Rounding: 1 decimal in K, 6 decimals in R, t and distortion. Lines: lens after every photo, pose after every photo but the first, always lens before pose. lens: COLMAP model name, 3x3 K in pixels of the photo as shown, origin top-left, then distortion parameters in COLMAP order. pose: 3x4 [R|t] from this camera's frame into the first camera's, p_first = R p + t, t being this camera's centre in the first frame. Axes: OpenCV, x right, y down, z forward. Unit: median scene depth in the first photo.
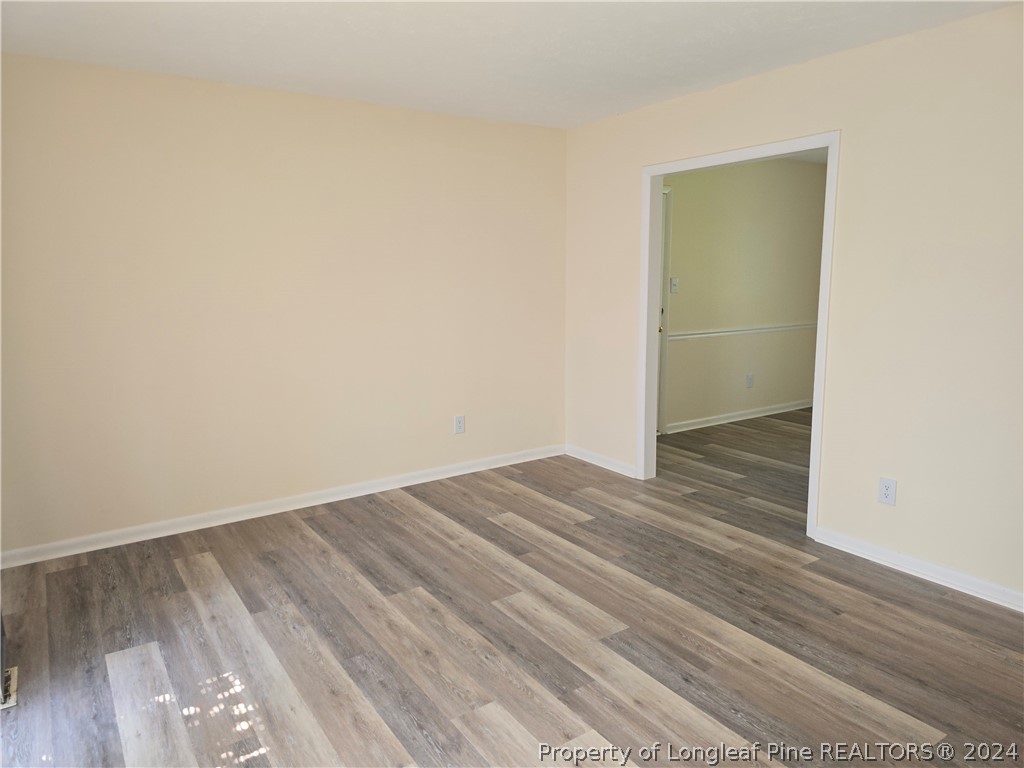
lens RADIAL K [[691.7, 0, 511.6], [0, 691.7, 373.0], [0, 0, 1]] dist [0.050604, -0.038393]
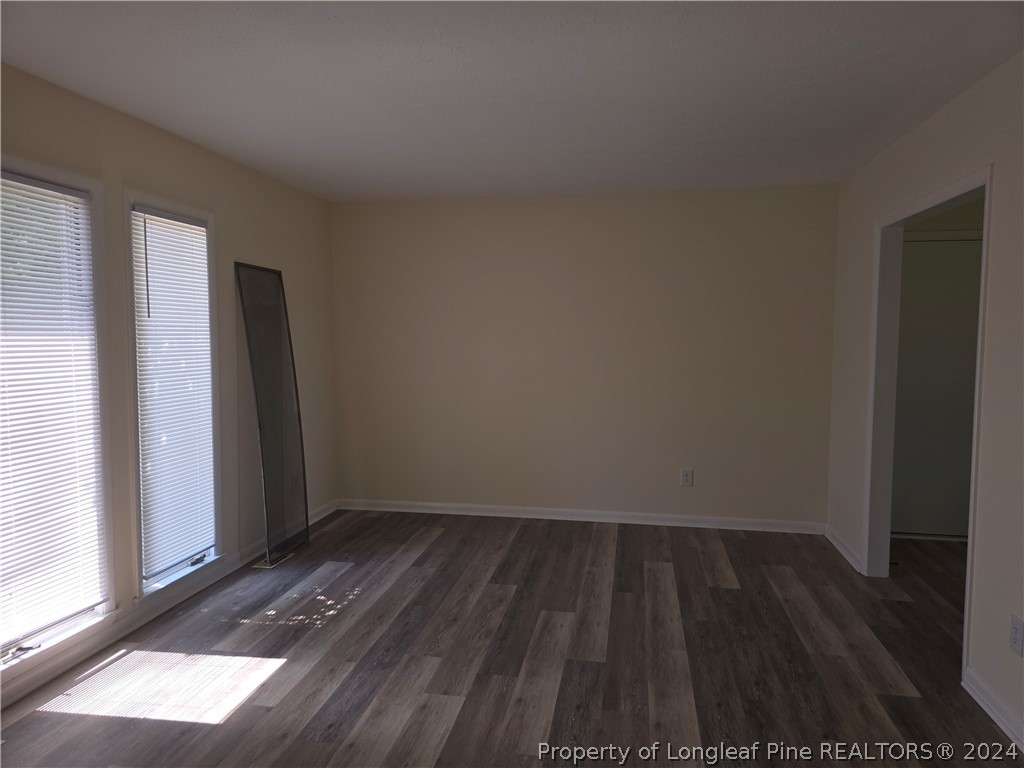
lens RADIAL K [[691.7, 0, 509.0], [0, 691.7, 383.6], [0, 0, 1]] dist [0.050604, -0.038393]
pose [[0.715372, 0.068437, -0.695384, 0.688623], [-0.117974, 0.992735, -0.023664, -0.015147], [0.688712, 0.098966, 0.718249, 0.076460]]
